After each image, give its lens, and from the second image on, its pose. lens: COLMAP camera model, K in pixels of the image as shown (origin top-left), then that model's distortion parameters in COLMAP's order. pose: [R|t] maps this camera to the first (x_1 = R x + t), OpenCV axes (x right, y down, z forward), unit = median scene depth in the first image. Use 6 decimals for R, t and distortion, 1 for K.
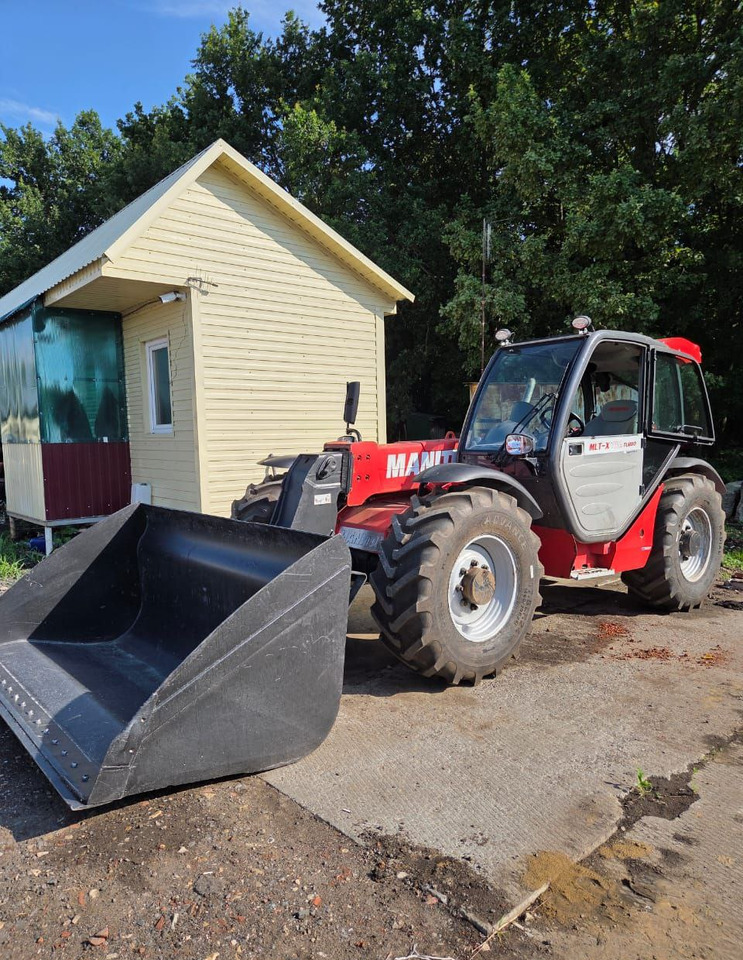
lens RADIAL K [[654.3, 0, 367.5], [0, 654.3, 505.2], [0, 0, 1]] dist [0.062429, -0.059192]
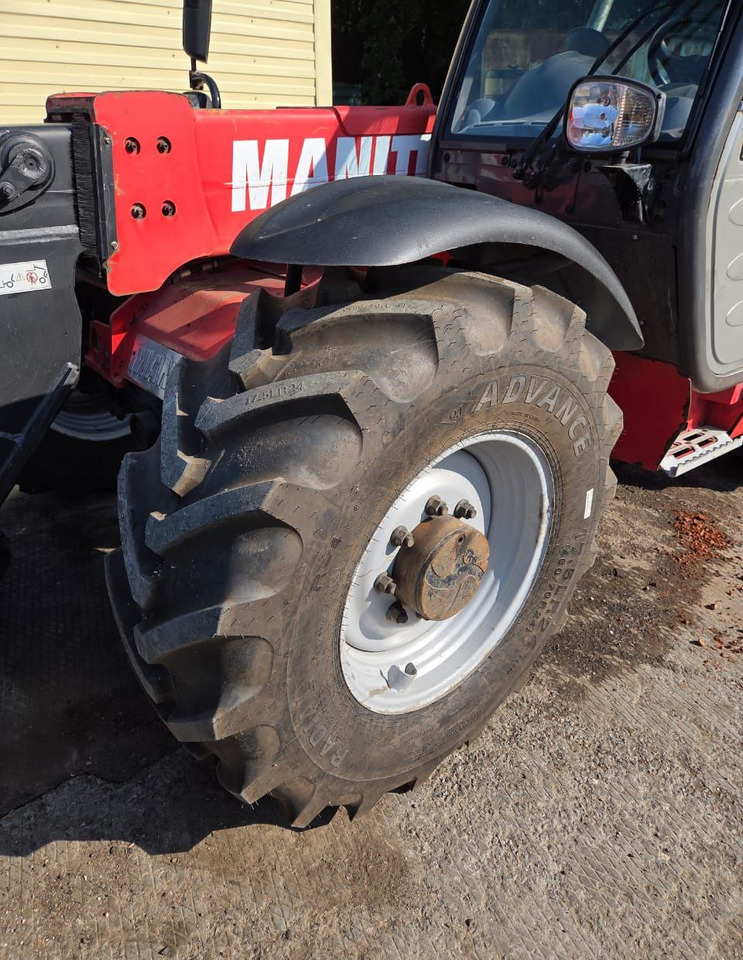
lens RADIAL K [[654.3, 0, 367.5], [0, 654.3, 505.2], [0, 0, 1]] dist [0.062429, -0.059192]
pose [[0.999463, 0.022665, 0.023648, 0.107695], [-0.030251, 0.915555, 0.401054, -0.044641], [-0.012561, -0.401554, 0.915749, 0.619938]]
